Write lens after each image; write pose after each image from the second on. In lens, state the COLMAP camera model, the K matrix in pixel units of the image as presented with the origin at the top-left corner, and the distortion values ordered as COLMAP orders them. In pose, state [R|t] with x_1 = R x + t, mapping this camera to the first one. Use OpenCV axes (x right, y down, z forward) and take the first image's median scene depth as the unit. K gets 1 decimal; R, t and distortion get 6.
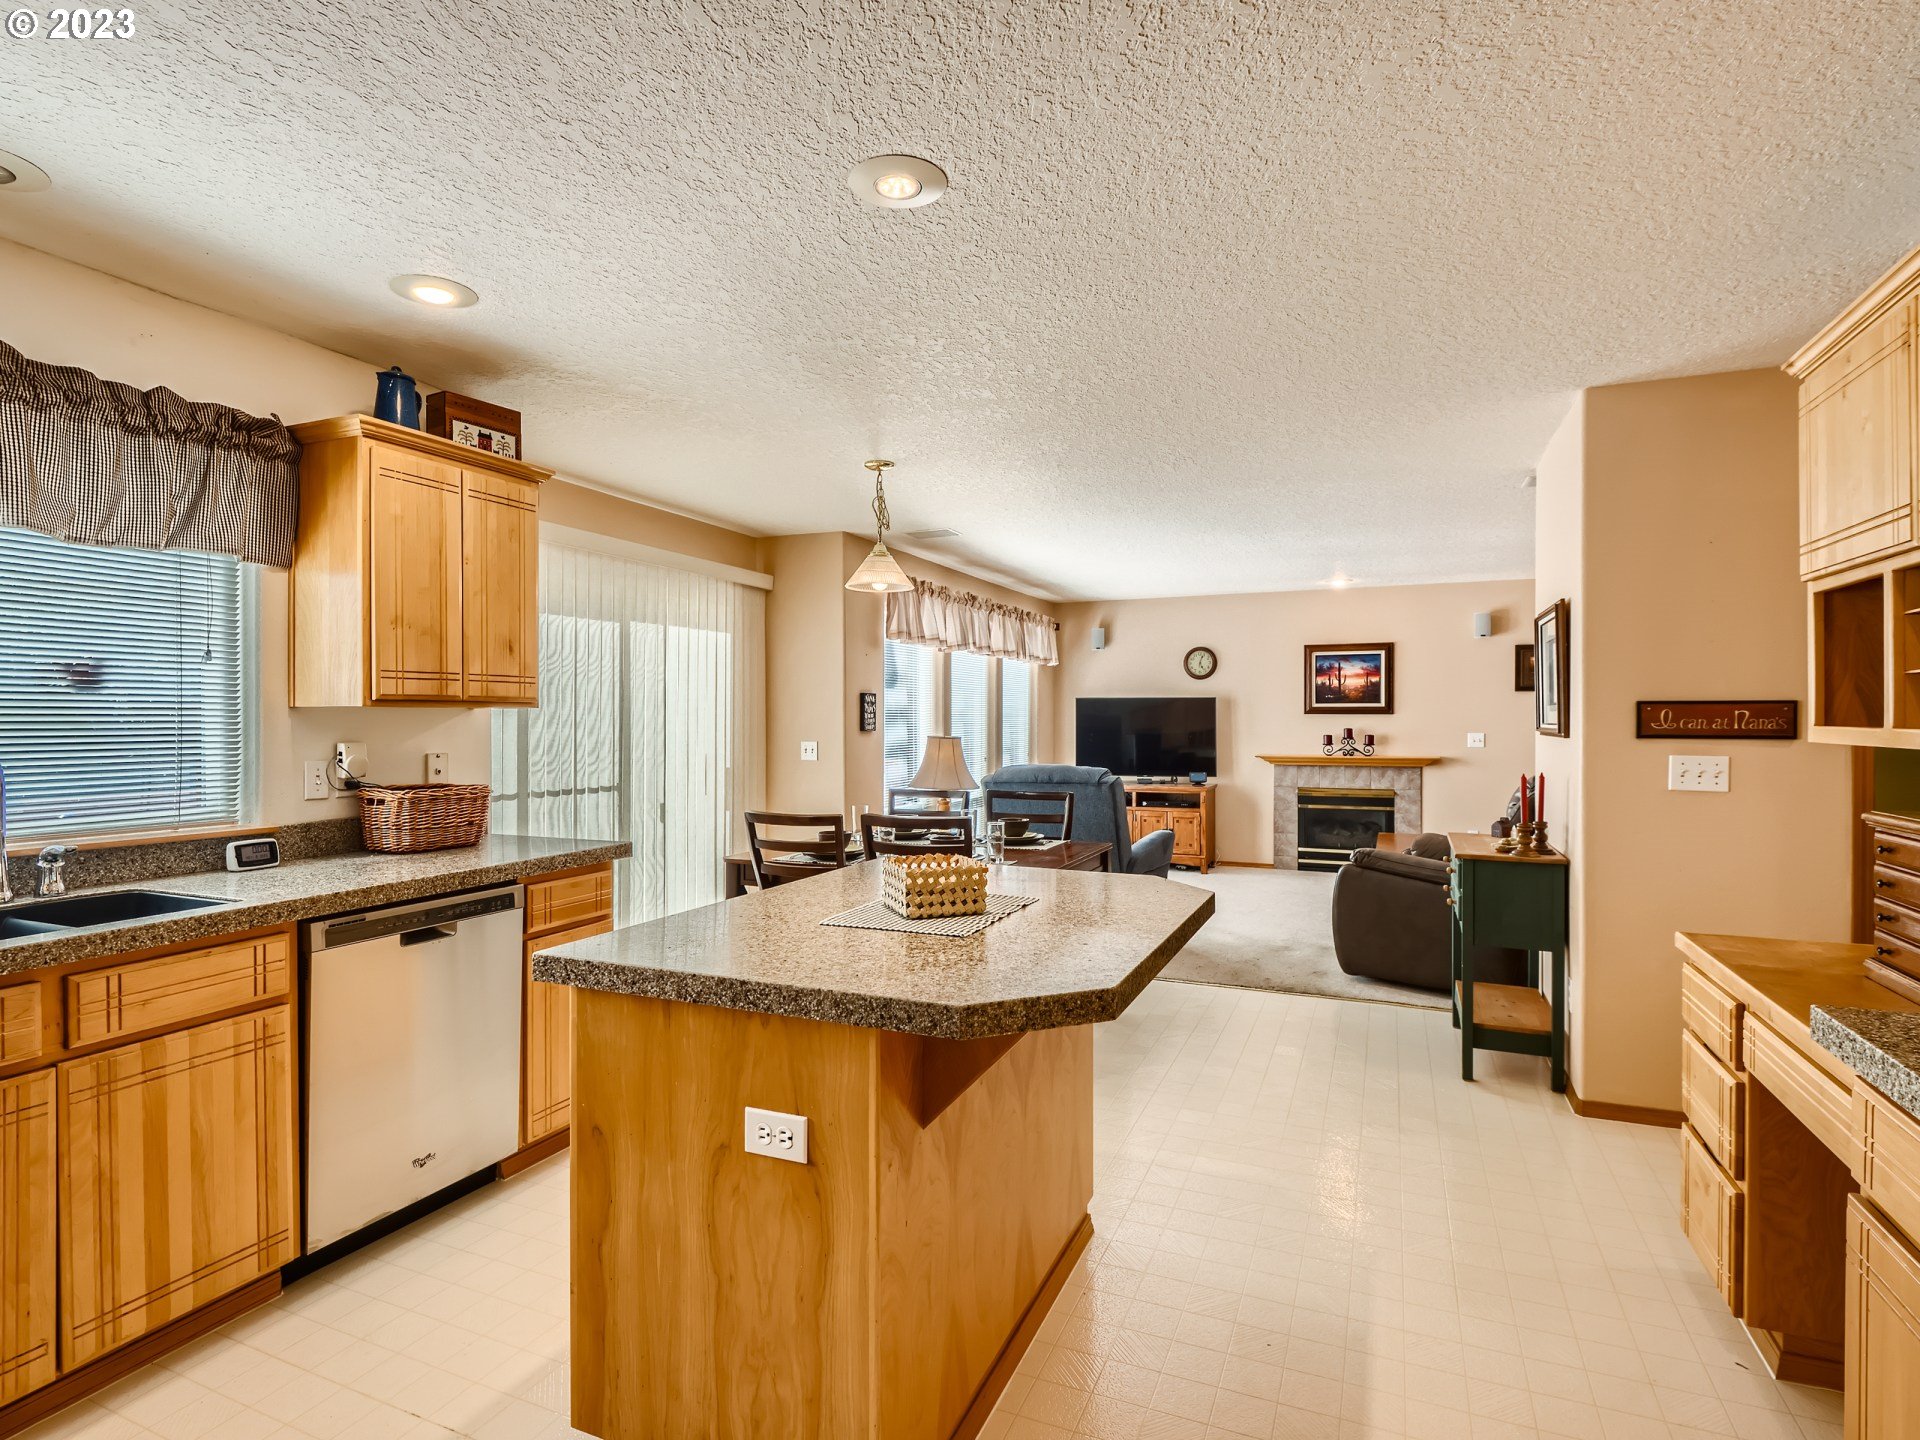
lens RADIAL K [[983.2, 0, 967.1], [0, 983.2, 718.2], [0, 0, 1]] dist [0.011815, -0.015346]
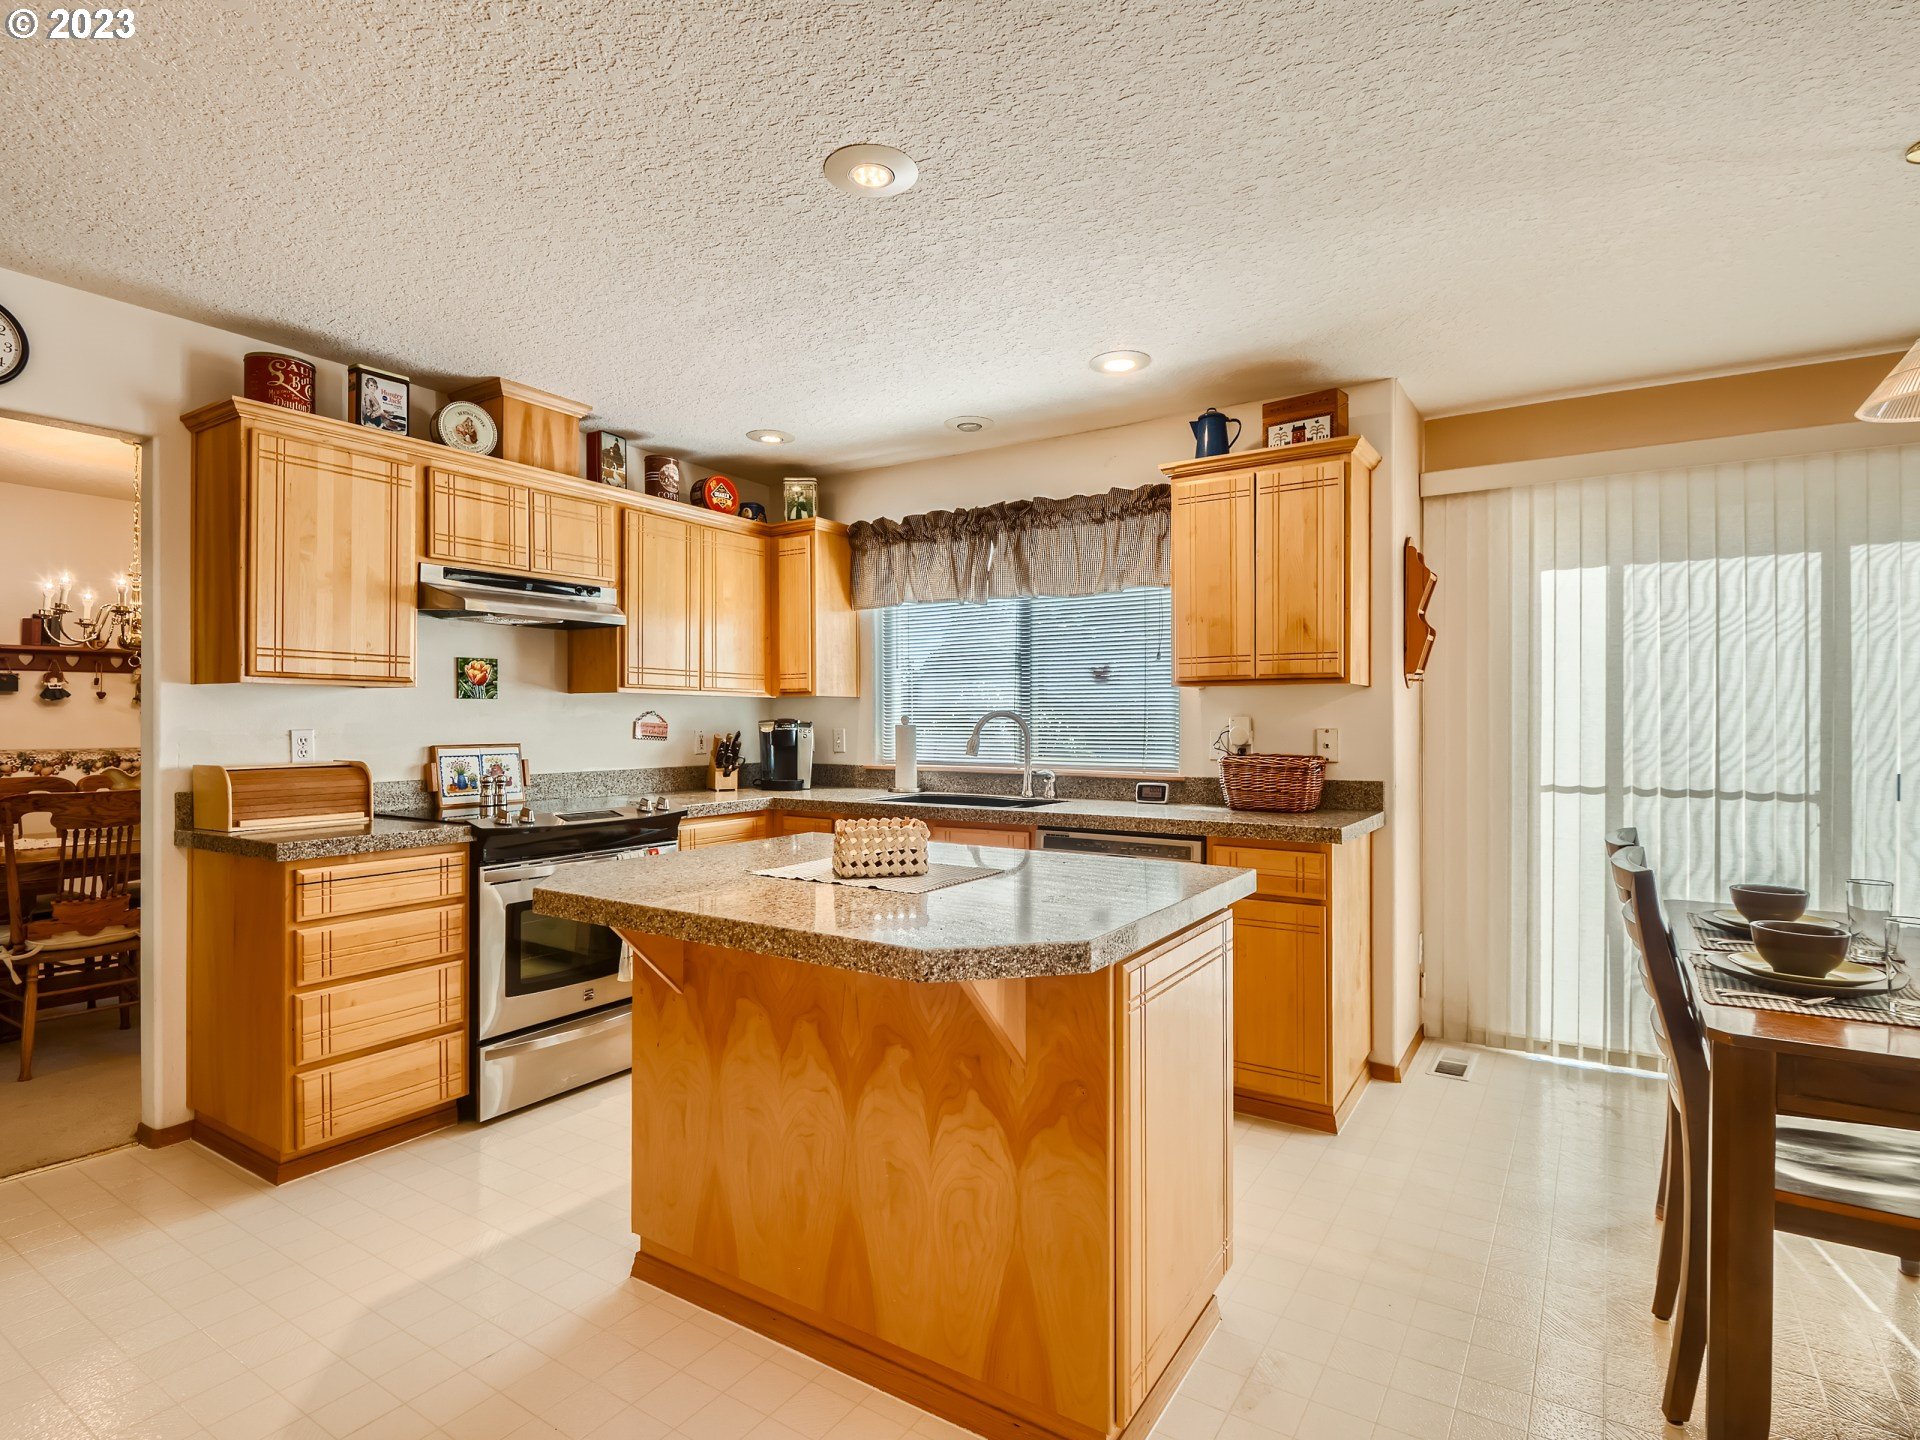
lens RADIAL K [[983.2, 0, 972.4], [0, 983.2, 721.2], [0, 0, 1]] dist [0.011815, -0.015346]
pose [[-0.166731, 0.001962, -0.986001, 0.725787], [-0.000047, 0.999998, 0.001997, 0.031135], [0.986002, 0.000380, -0.166730, 0.980640]]
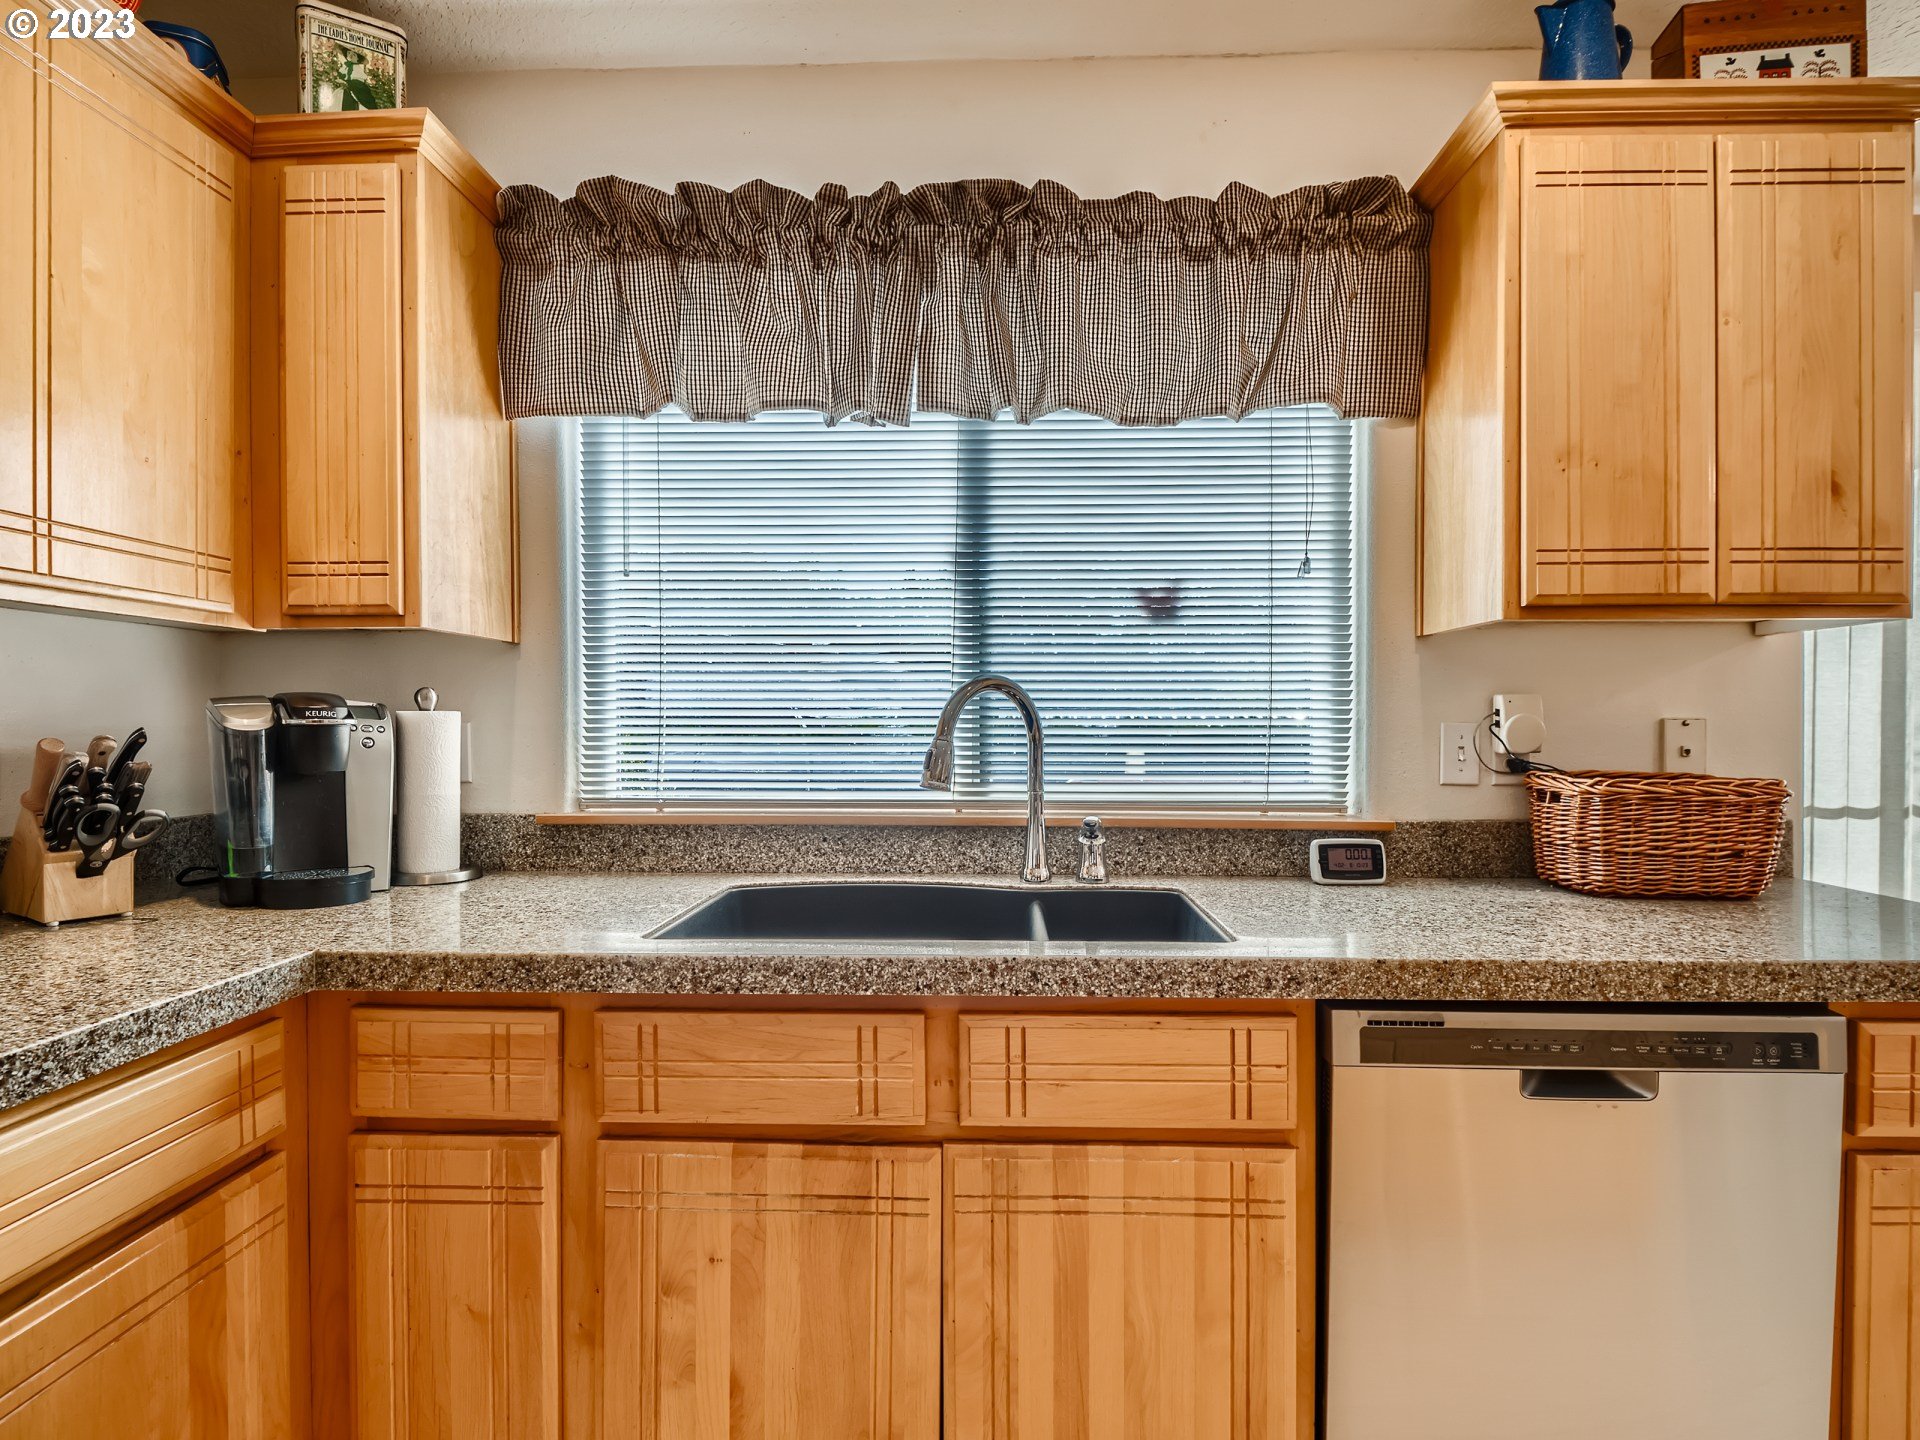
lens RADIAL K [[983.2, 0, 971.8], [0, 983.2, 731.5], [0, 0, 1]] dist [0.011815, -0.015346]
pose [[0.359340, 0.009502, -0.933158, -0.209299], [-0.001225, 0.999952, 0.009710, 0.046854], [0.933206, -0.002346, 0.359335, 0.536001]]
